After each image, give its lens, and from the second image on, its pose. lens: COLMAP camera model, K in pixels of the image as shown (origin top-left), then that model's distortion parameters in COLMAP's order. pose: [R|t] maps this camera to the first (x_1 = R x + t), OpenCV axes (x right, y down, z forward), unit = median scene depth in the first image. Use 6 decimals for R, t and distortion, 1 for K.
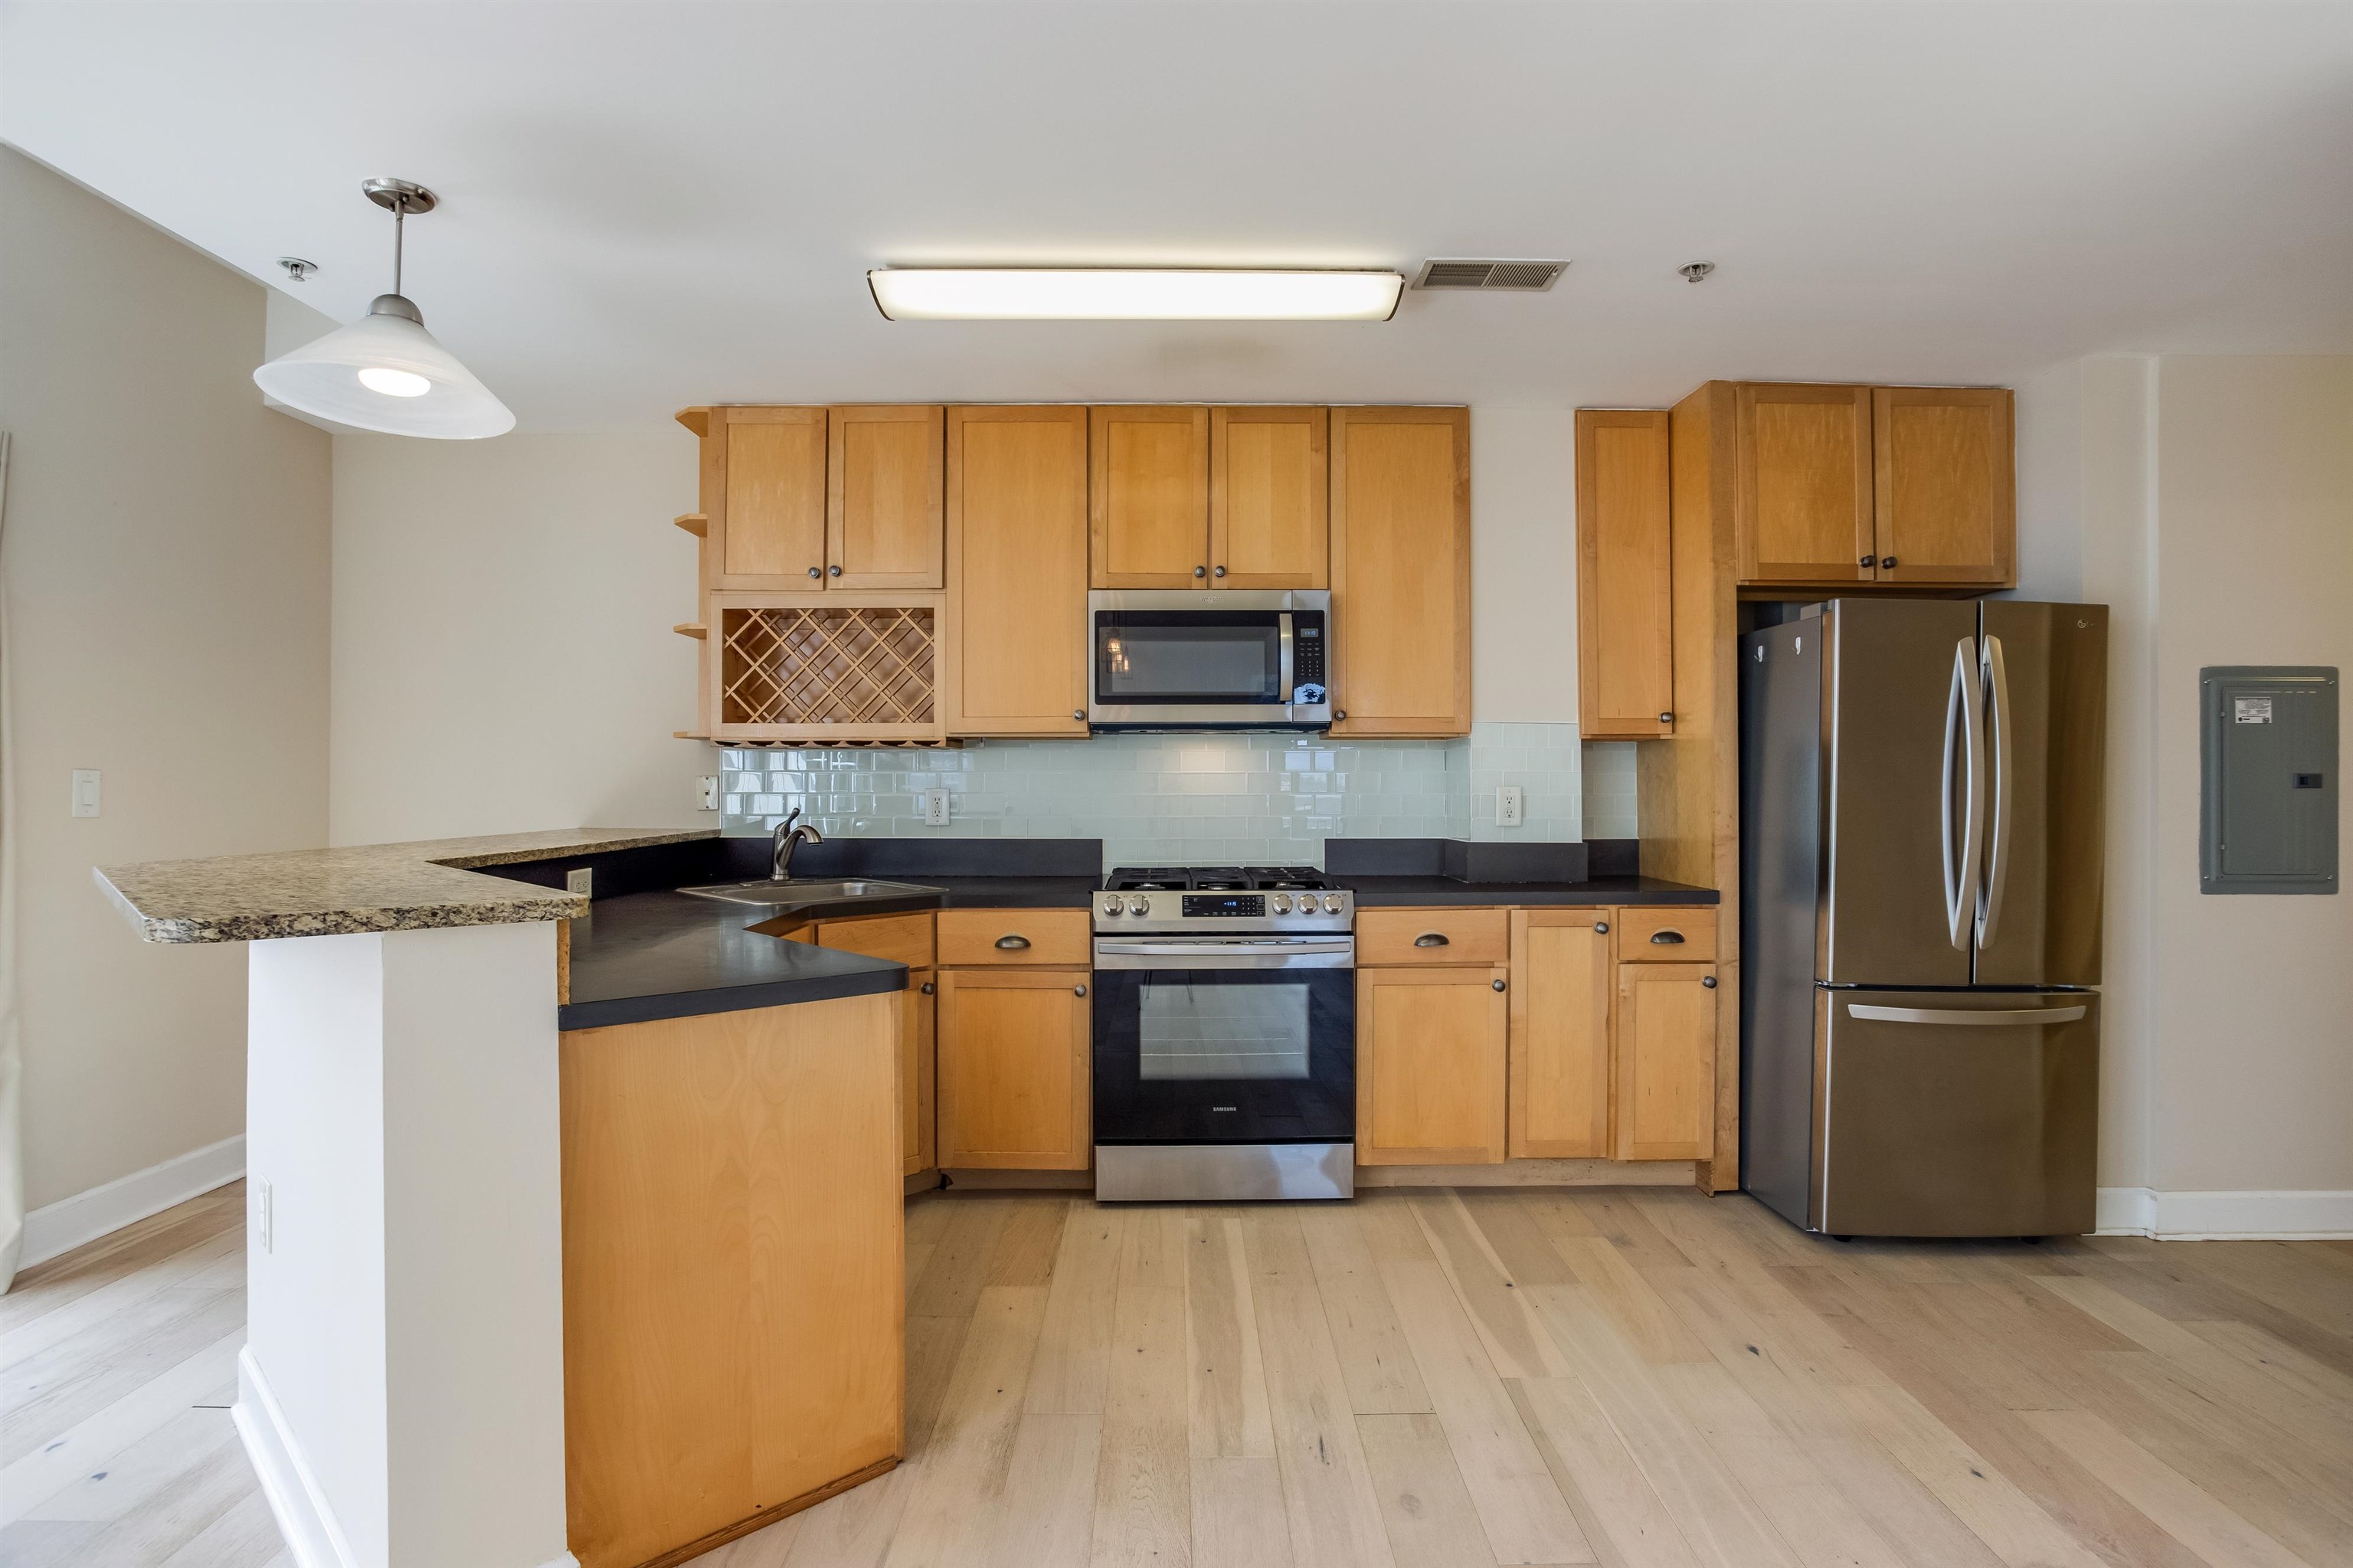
lens RADIAL K [[1230.5, 0, 1182.9], [0, 1230.5, 782.5], [0, 0, 1]] dist [-0.053999, 0.029668]
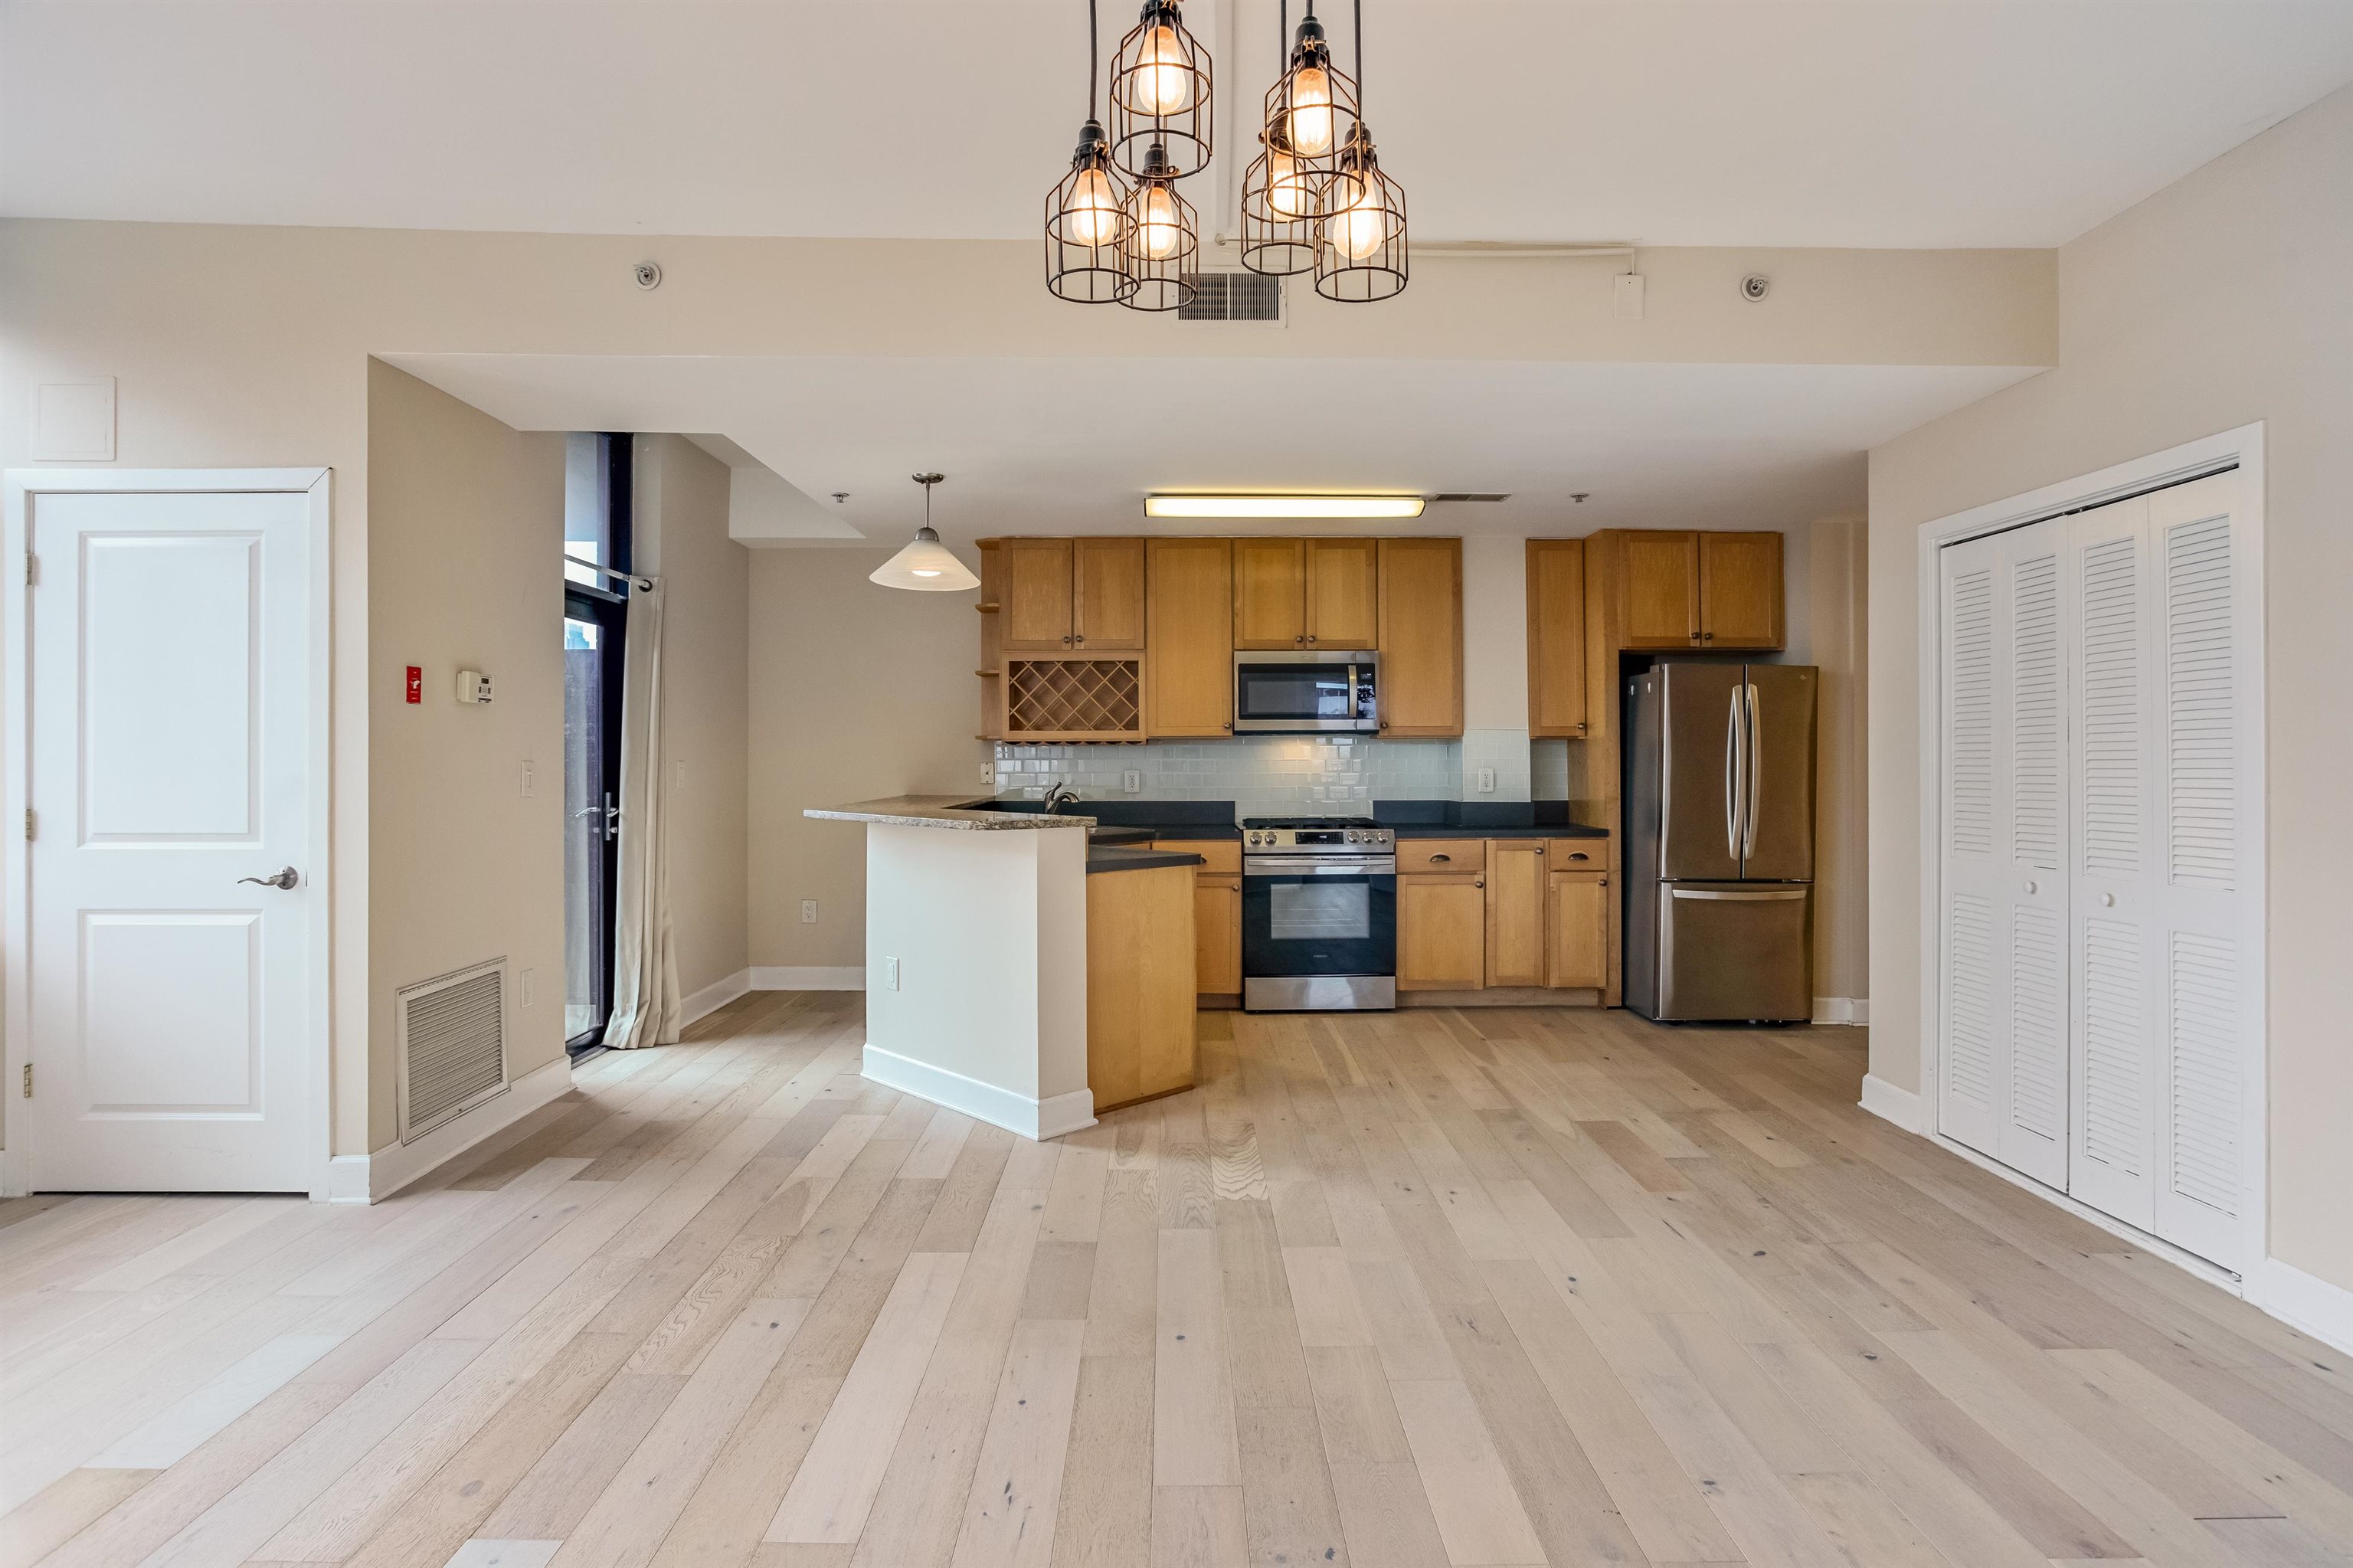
lens RADIAL K [[1241.1, 0, 1182.3], [0, 1241.1, 756.4], [0, 0, 1]] dist [-0.051982, 0.029853]
pose [[0.999996, -0.002610, -0.000927, -0.153336], [0.002609, 0.999996, -0.001107, -0.012368], [0.000930, 0.001105, 0.999999, -0.720640]]
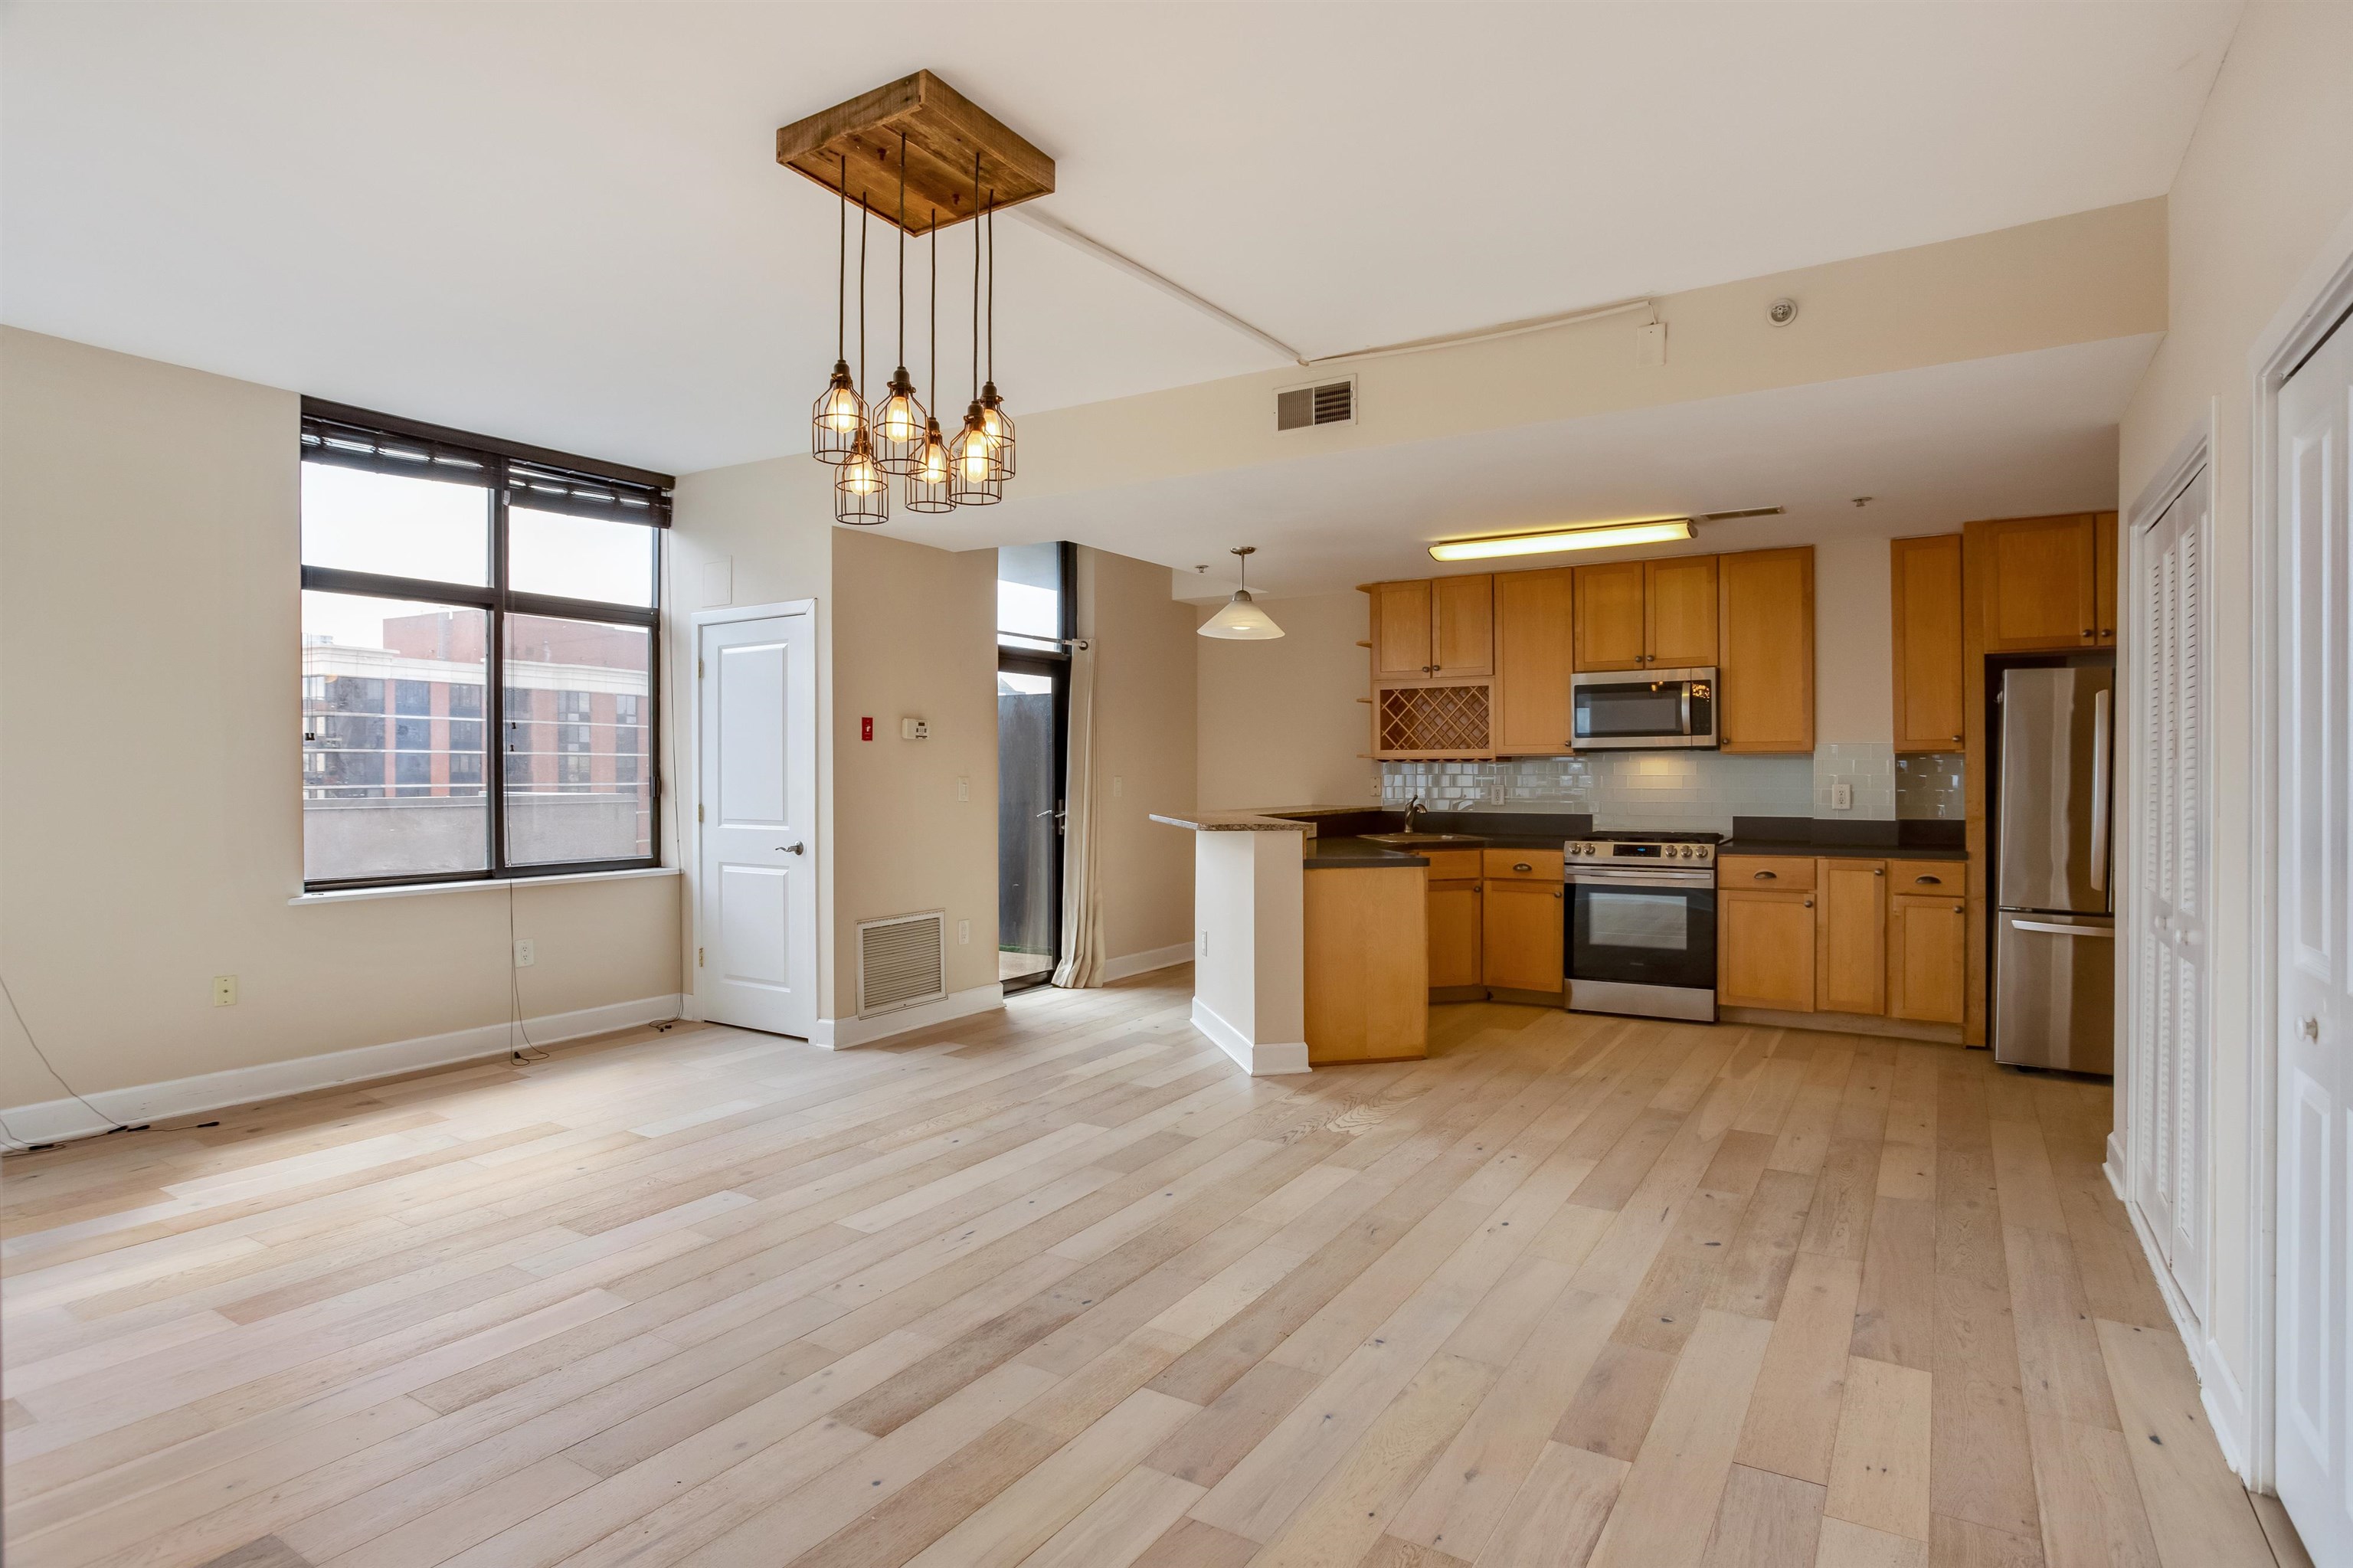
lens RADIAL K [[1230.5, 0, 1182.9], [0, 1230.5, 782.5], [0, 0, 1]] dist [-0.053999, 0.029668]
pose [[0.841966, 0.000852, -0.539530, 0.426445], [0.003985, 0.999962, 0.007797, -0.015503], [0.539516, -0.008715, 0.841930, -0.836586]]
